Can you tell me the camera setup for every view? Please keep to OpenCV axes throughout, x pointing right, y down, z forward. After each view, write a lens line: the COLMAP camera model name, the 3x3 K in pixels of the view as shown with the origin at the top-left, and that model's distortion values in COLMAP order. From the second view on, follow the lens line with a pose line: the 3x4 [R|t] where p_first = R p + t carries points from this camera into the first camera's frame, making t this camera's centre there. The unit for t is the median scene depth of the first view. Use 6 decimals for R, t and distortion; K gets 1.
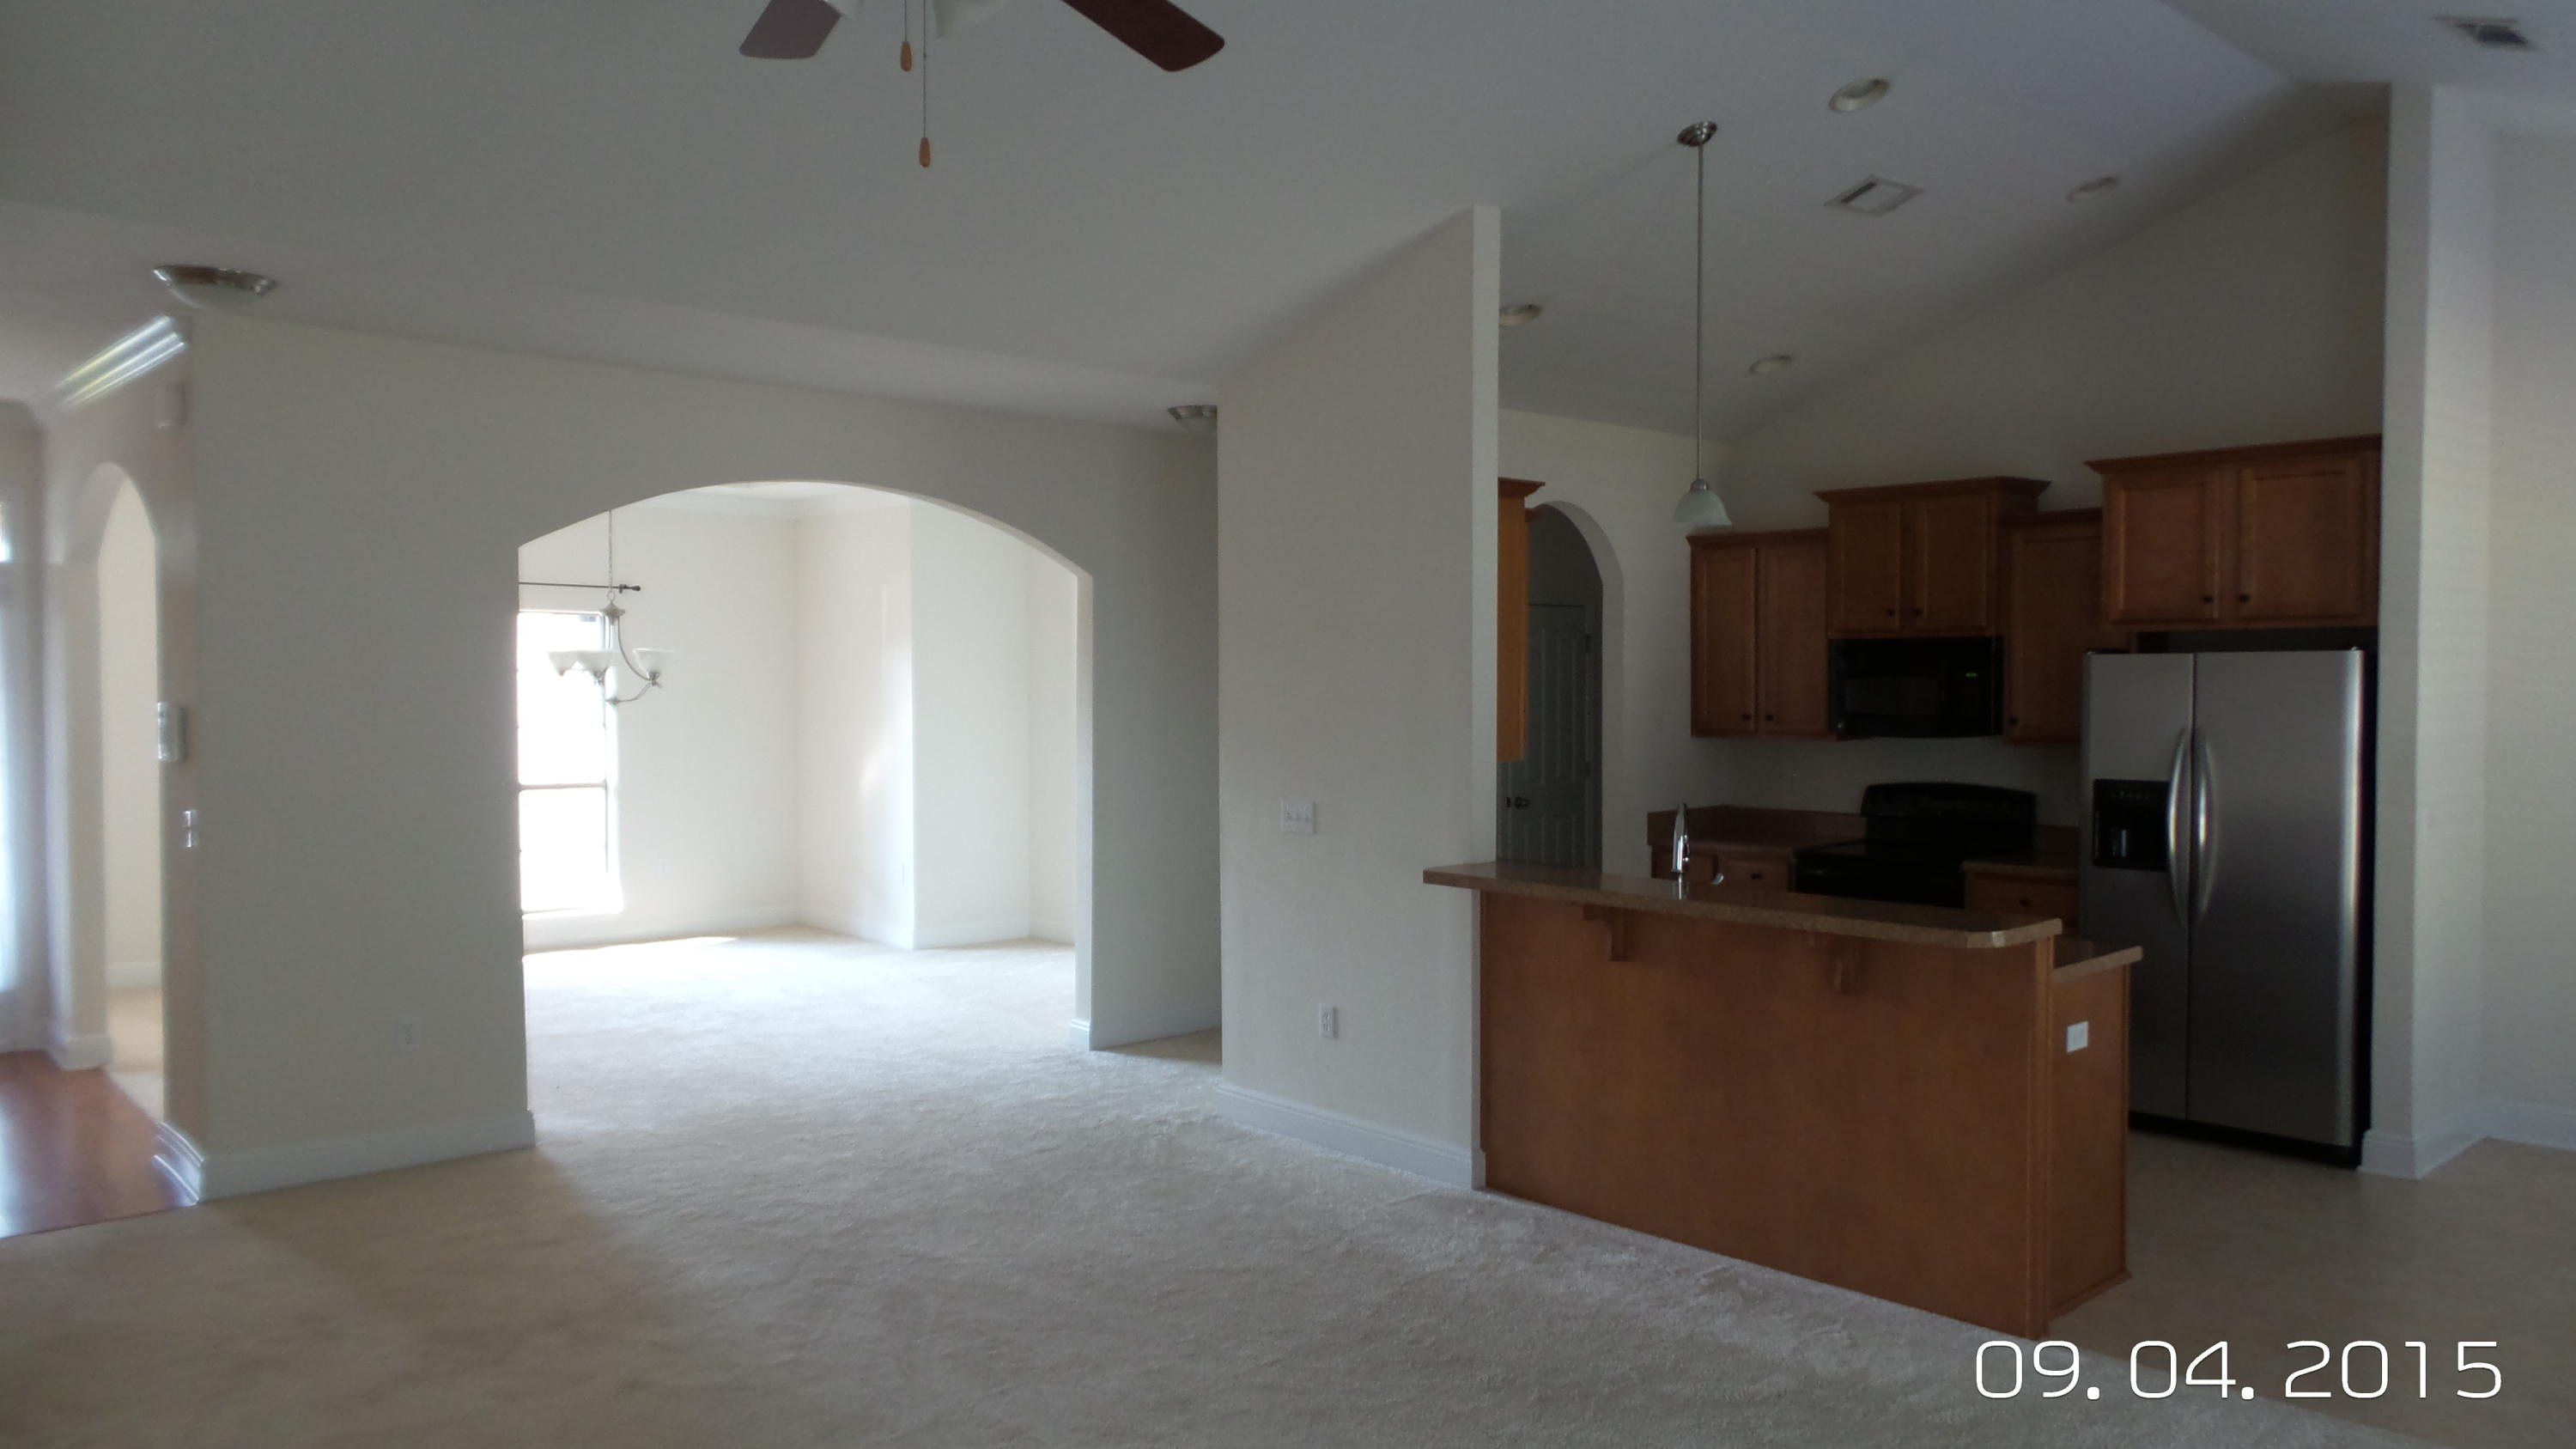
lens RADIAL K [[1761.6, 0, 1296.8], [0, 1761.6, 760.4], [0, 0, 1]] dist [-0.006305, 0.006229]
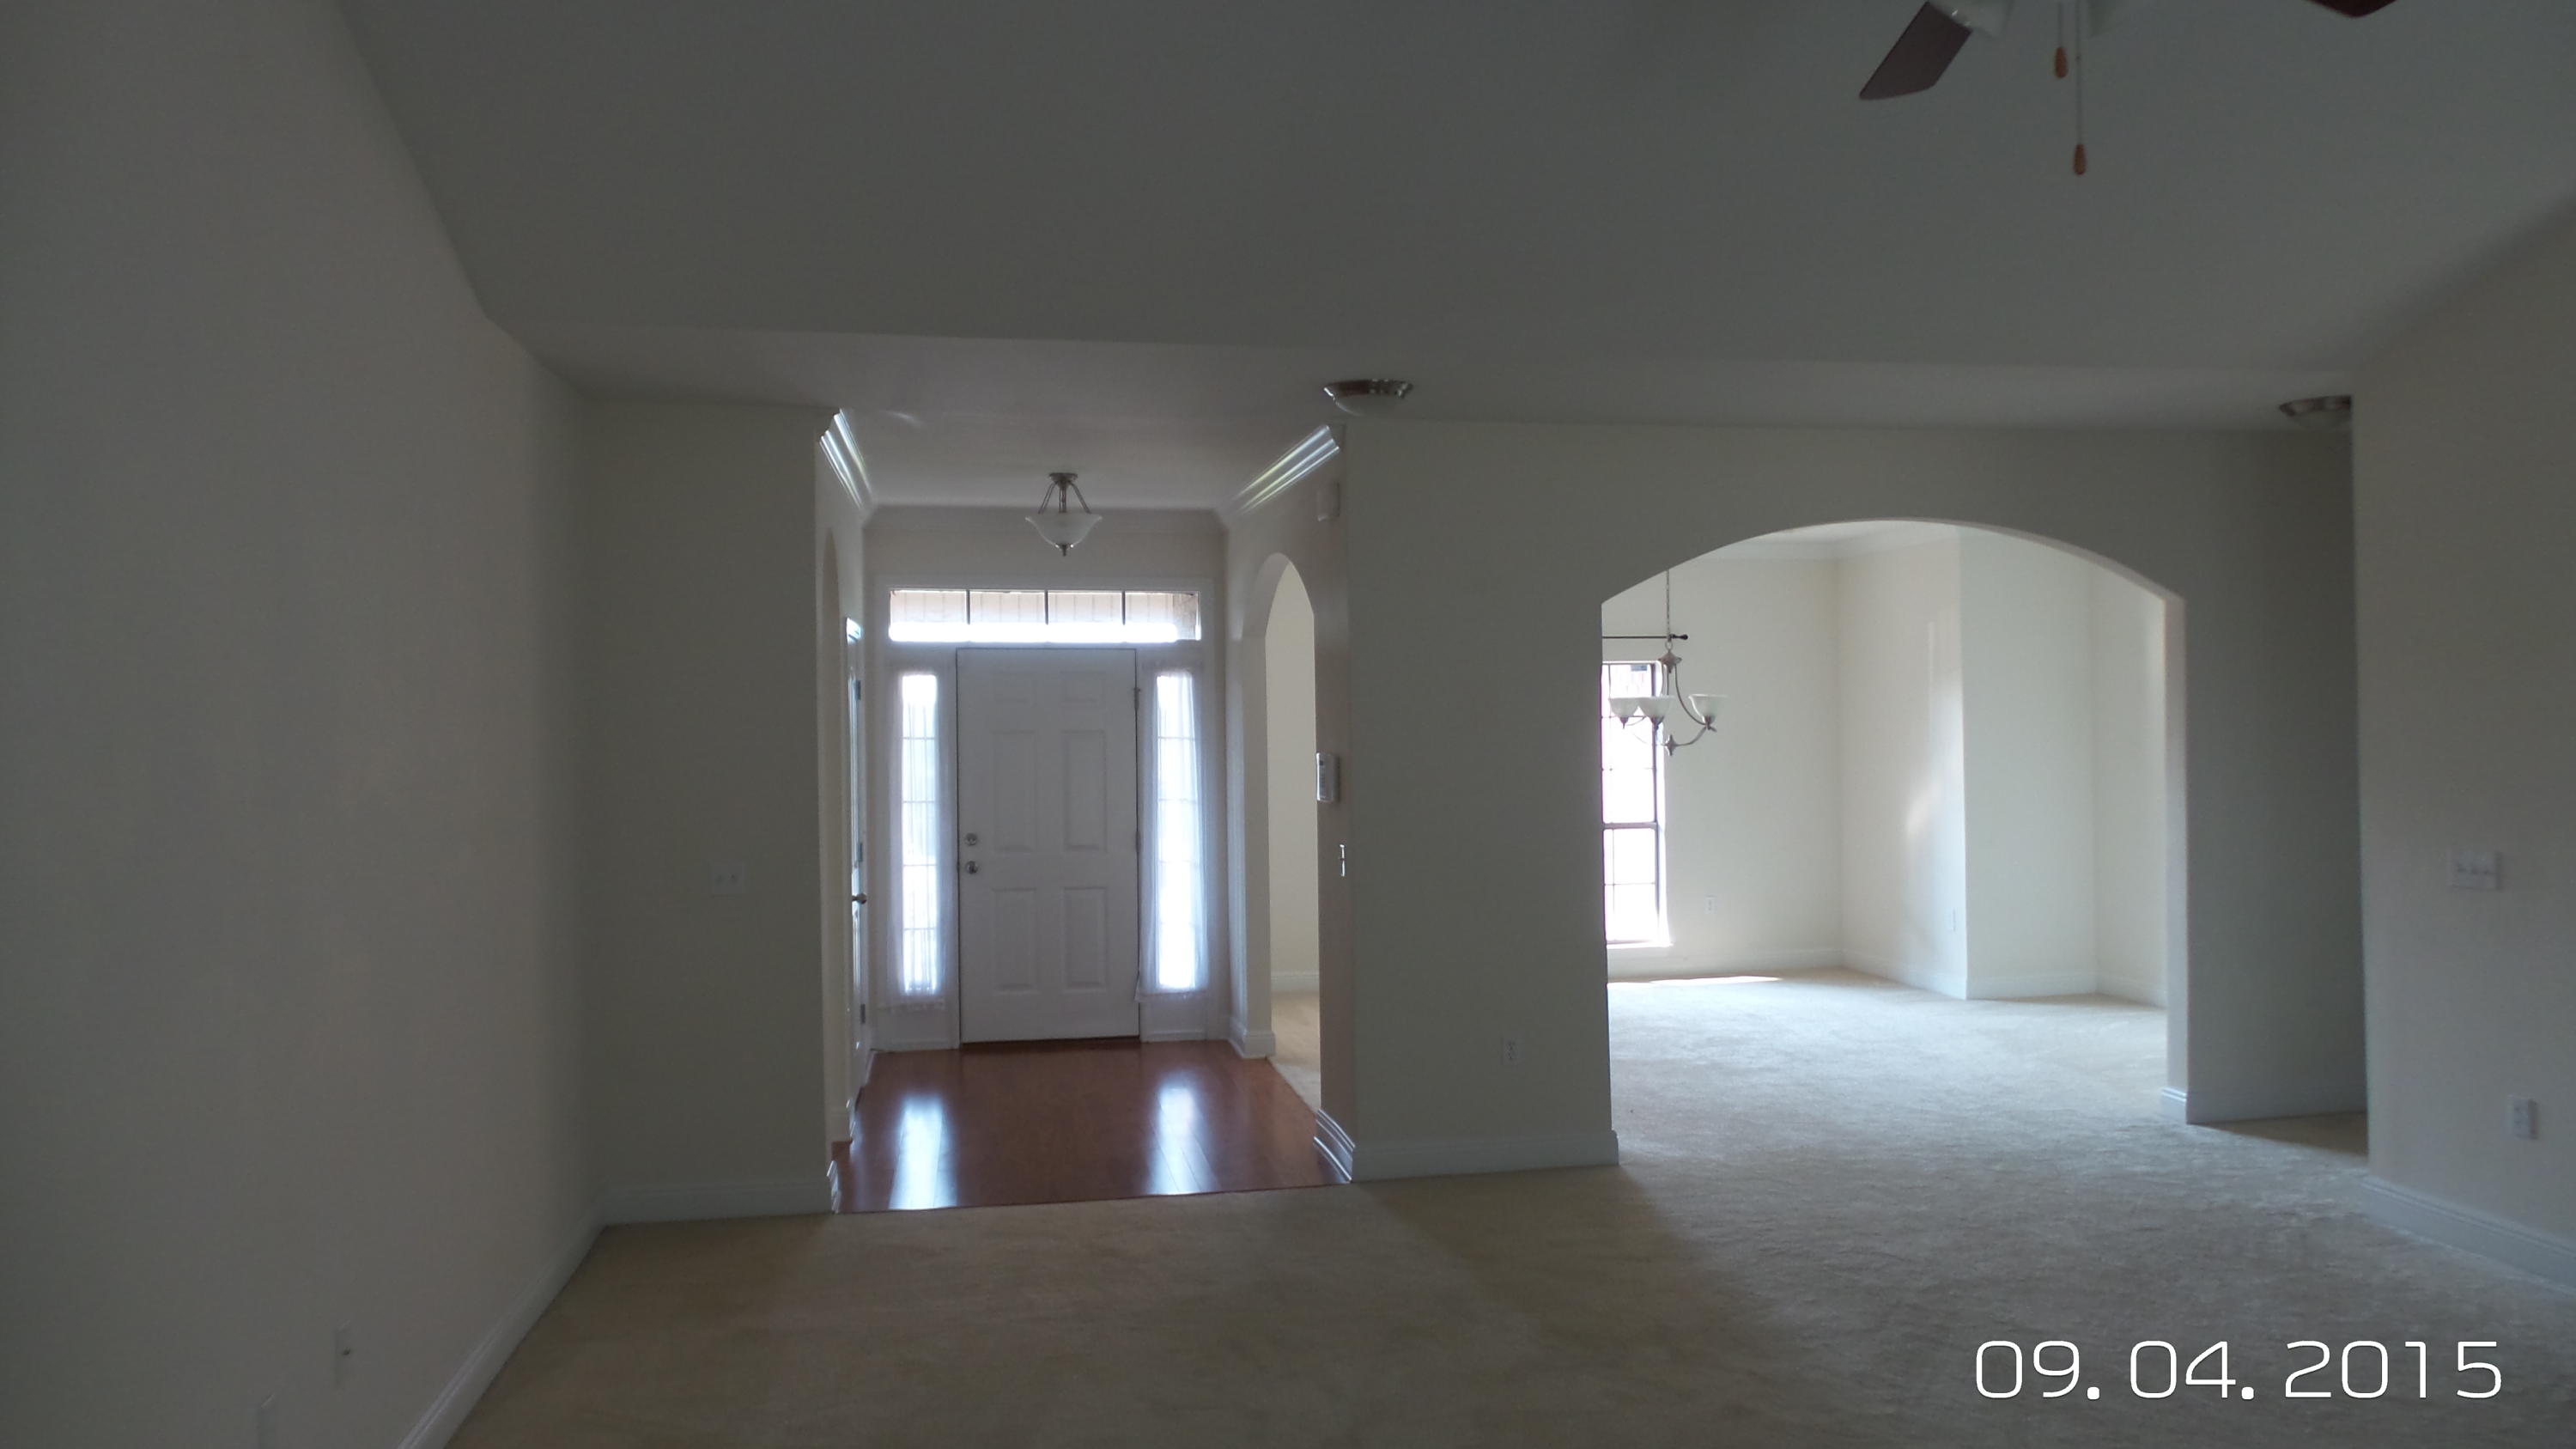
lens RADIAL K [[1761.6, 0, 1300.2], [0, 1761.6, 761.9], [0, 0, 1]] dist [-0.006305, 0.006229]
pose [[0.849511, -0.011624, -0.527443, -0.031644], [-0.000390, 0.999743, -0.022661, 0.000241], [0.527571, 0.019457, 0.849288, -0.008816]]
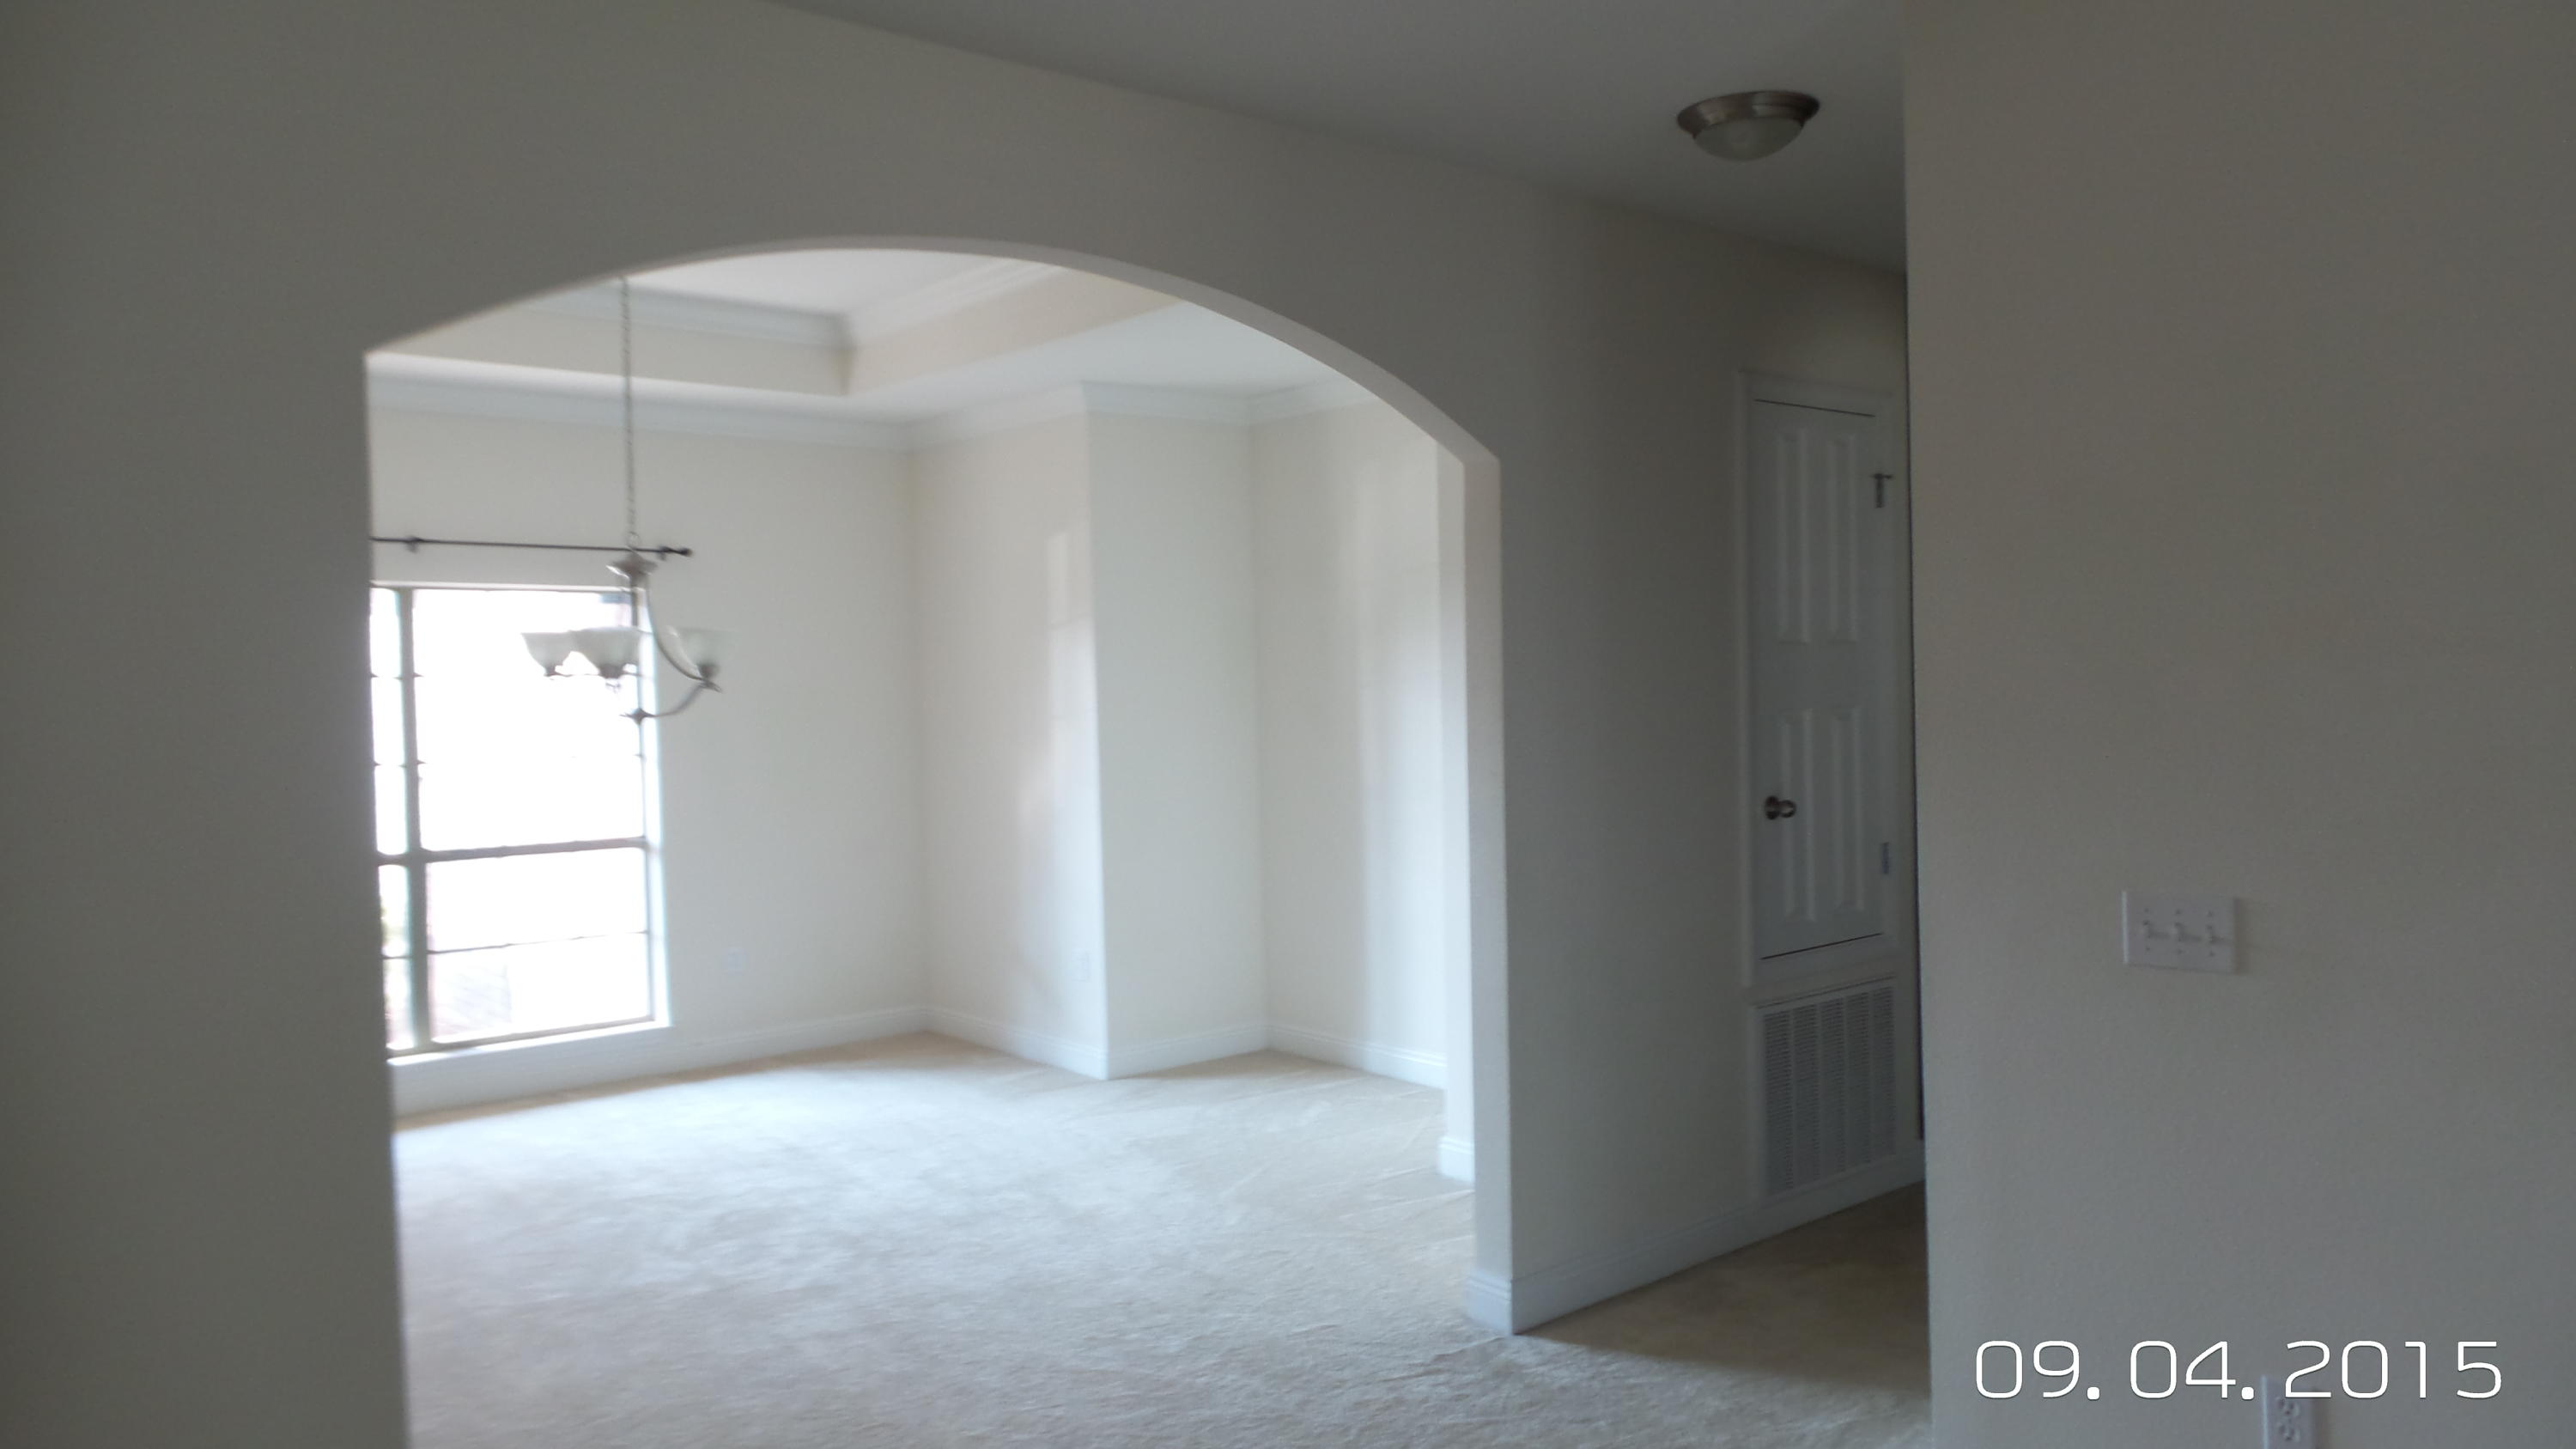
lens RADIAL K [[1761.6, 0, 1281.7], [0, 1761.6, 754.7], [0, 0, 1]] dist [-0.006305, 0.006229]
pose [[0.998597, -0.026311, -0.045946, -0.195079], [0.025891, 0.999618, -0.009704, -0.011860], [0.046184, 0.008501, 0.998897, 0.561674]]
